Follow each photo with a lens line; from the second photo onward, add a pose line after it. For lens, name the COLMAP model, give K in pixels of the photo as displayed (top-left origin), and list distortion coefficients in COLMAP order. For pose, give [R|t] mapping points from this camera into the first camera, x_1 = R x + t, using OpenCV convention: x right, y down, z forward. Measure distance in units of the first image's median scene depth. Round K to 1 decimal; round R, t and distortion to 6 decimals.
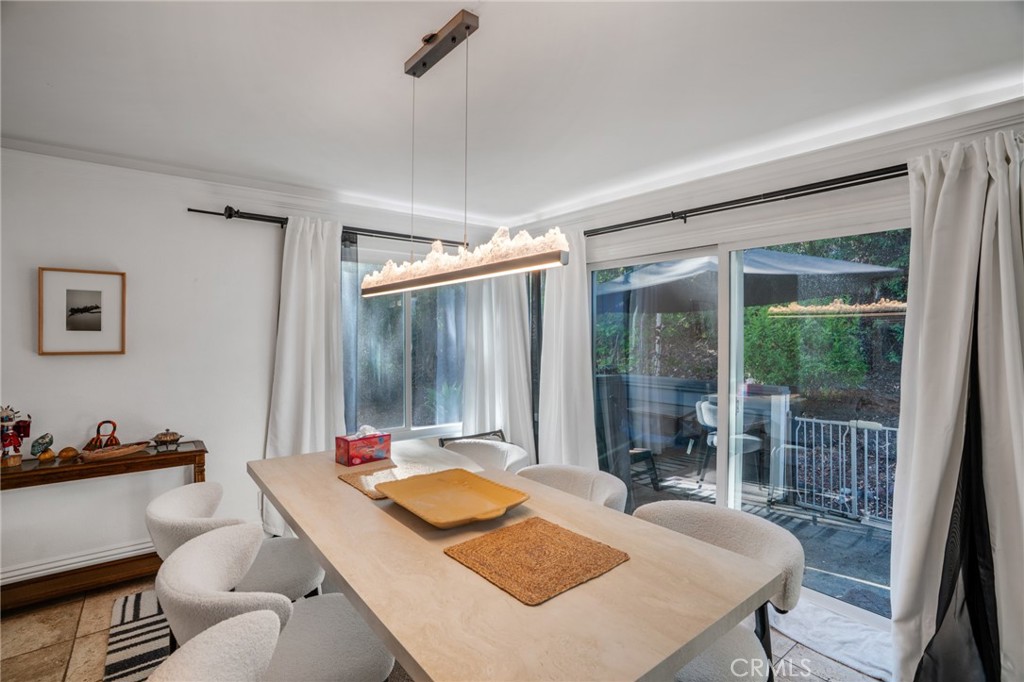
lens RADIAL K [[470.6, 0, 513.2], [0, 470.6, 333.6], [0, 0, 1]] dist [-0.035513, 0.001149]
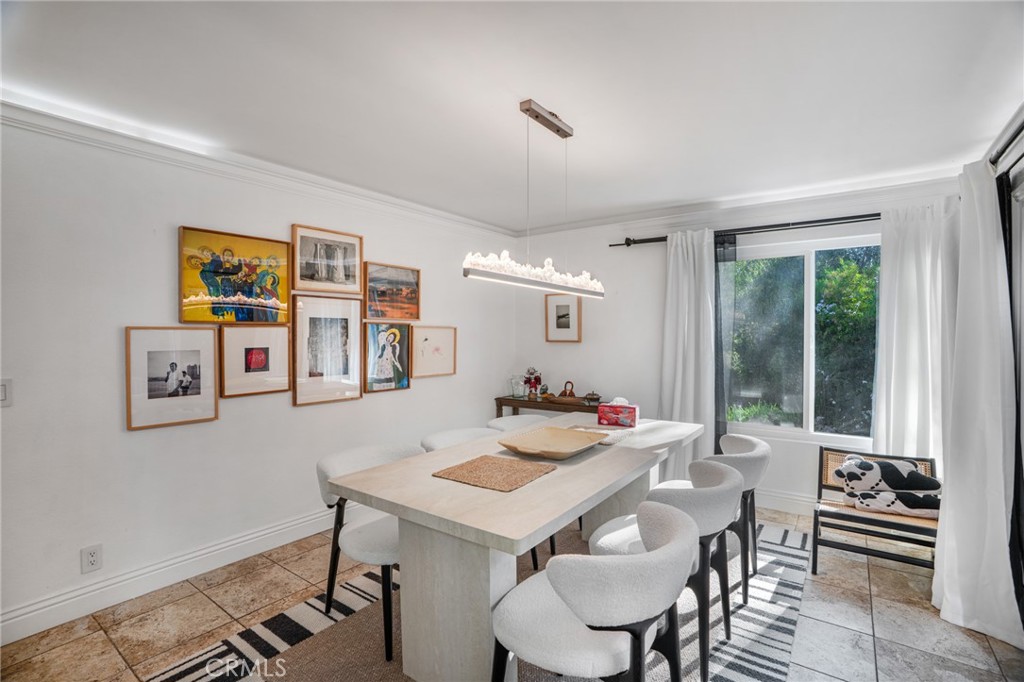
lens RADIAL K [[470.6, 0, 513.5], [0, 470.6, 339.5], [0, 0, 1]] dist [-0.035513, 0.001149]
pose [[0.286751, 0.010123, -0.957952, 0.716312], [-0.002190, 0.999948, 0.009912, 0.018617], [0.958003, -0.000744, 0.286759, 0.302191]]
